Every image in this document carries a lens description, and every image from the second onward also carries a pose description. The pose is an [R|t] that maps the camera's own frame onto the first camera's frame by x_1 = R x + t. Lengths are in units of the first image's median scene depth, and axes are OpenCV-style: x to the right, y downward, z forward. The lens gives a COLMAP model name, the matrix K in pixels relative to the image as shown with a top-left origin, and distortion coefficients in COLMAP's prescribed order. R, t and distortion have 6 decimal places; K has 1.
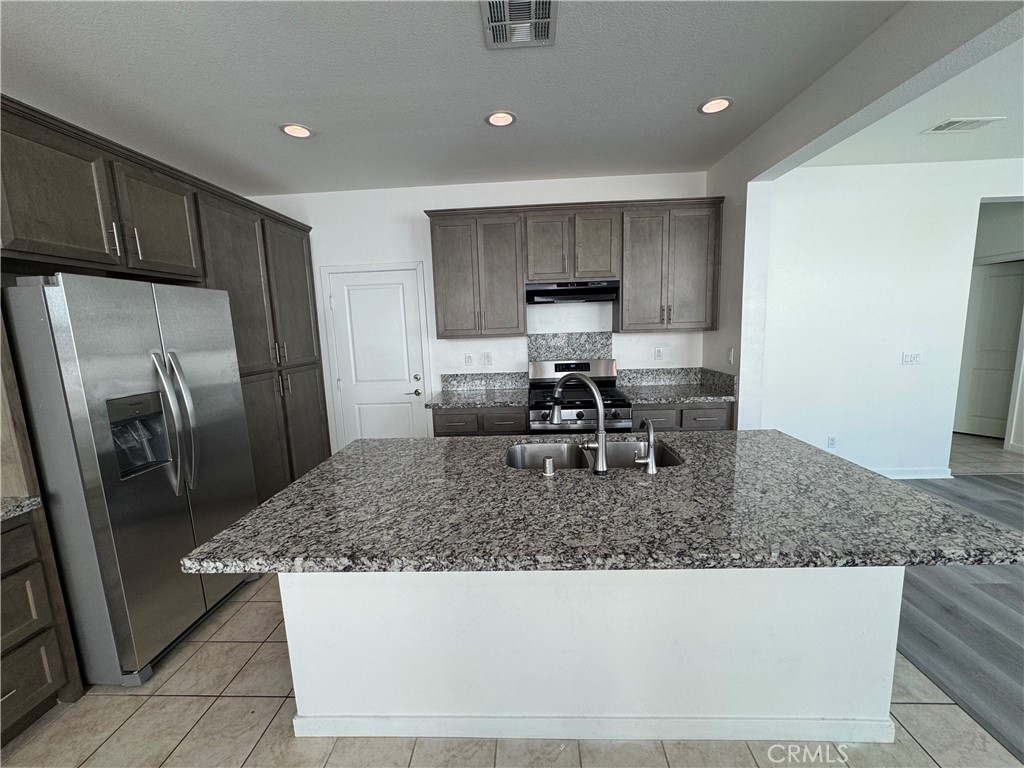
lens RADIAL K [[408.9, 0, 512.5], [0, 408.9, 383.5], [0, 0, 1]] dist [-0.004150, 0.000354]
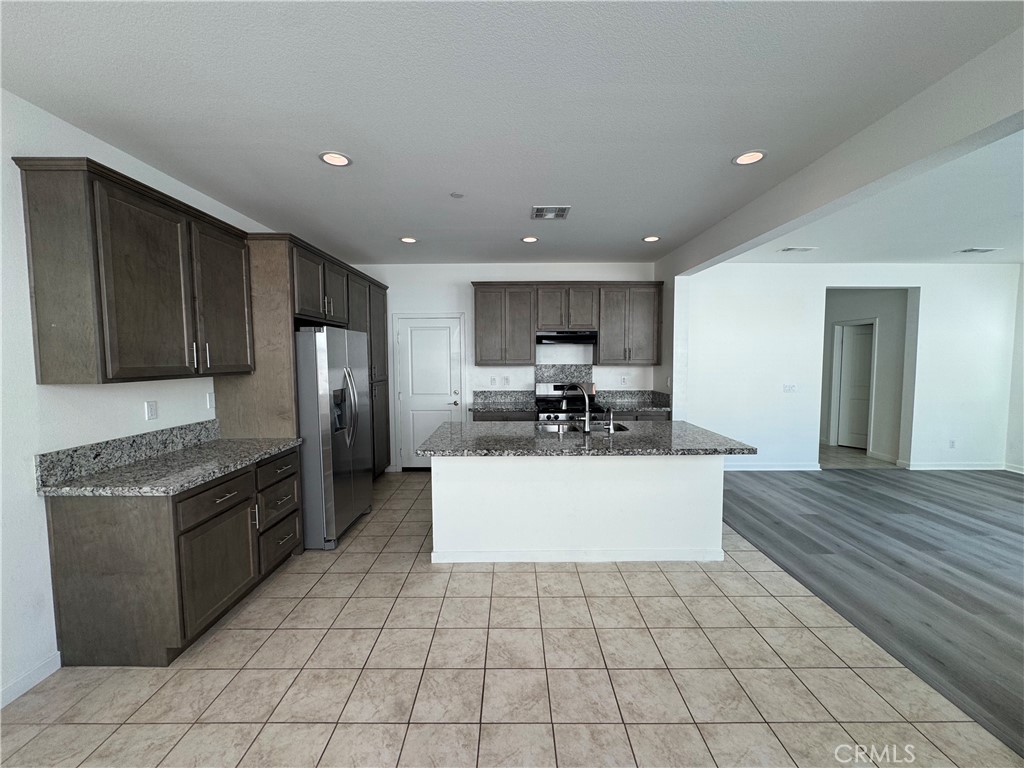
lens RADIAL K [[408.9, 0, 512.5], [0, 408.9, 383.5], [0, 0, 1]] dist [-0.004150, 0.000354]
pose [[0.998549, 0.027452, 0.046320, -0.120905], [-0.023741, 0.996605, -0.078831, 0.070726], [-0.048327, 0.077617, 0.995811, -0.489867]]
